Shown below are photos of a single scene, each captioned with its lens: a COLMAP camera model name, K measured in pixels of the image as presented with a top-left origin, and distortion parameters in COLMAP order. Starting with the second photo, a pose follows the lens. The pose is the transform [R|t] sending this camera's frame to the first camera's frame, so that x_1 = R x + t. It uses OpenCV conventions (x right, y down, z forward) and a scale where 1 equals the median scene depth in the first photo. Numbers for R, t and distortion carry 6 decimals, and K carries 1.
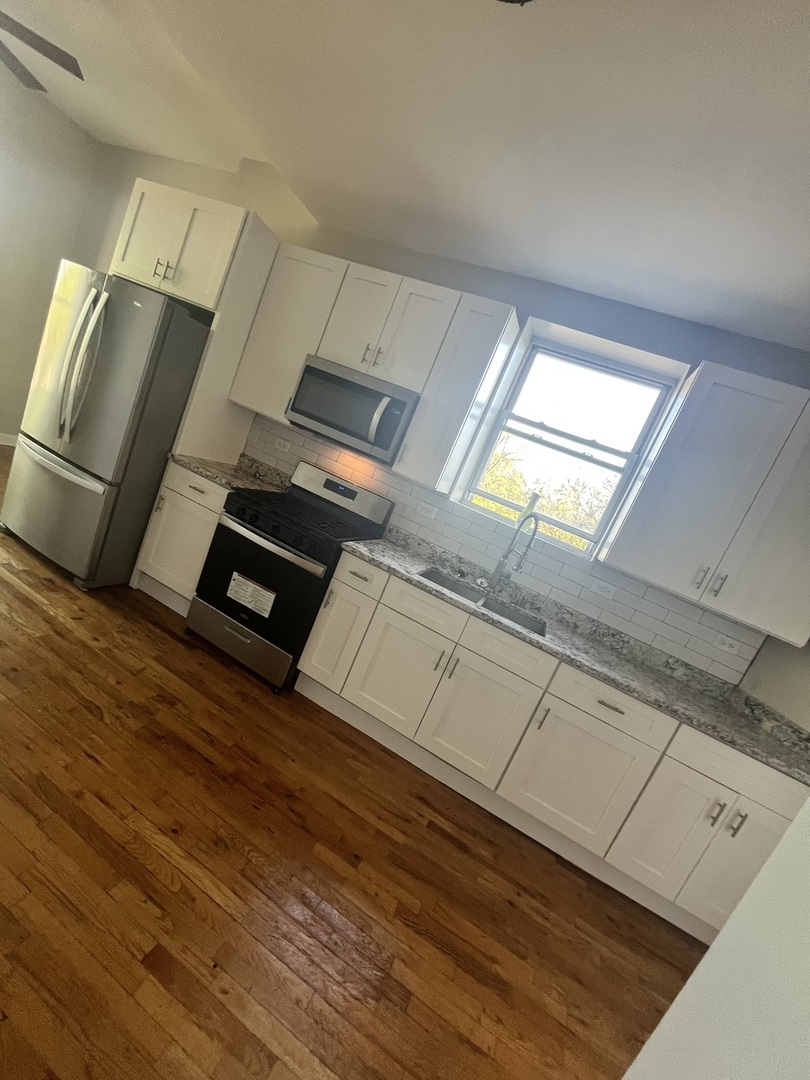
lens RADIAL K [[438.1, 0, 404.0], [0, 438.1, 537.5], [0, 0, 1]] dist [-0.004991, -0.000040]
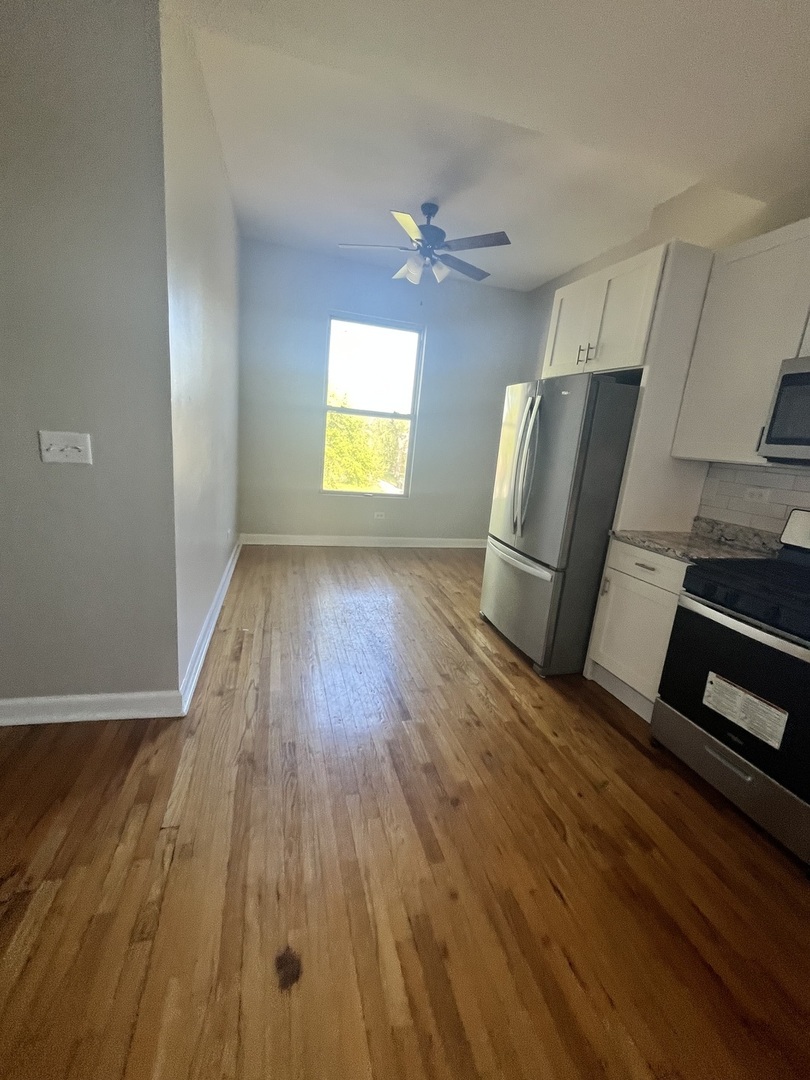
lens RADIAL K [[438.1, 0, 404.0], [0, 438.1, 537.5], [0, 0, 1]] dist [-0.004991, -0.000040]
pose [[0.590568, -0.158181, -0.791333, -0.068632], [0.011822, 0.982192, -0.187509, -0.011668], [0.806901, 0.101382, 0.581921, 0.120539]]
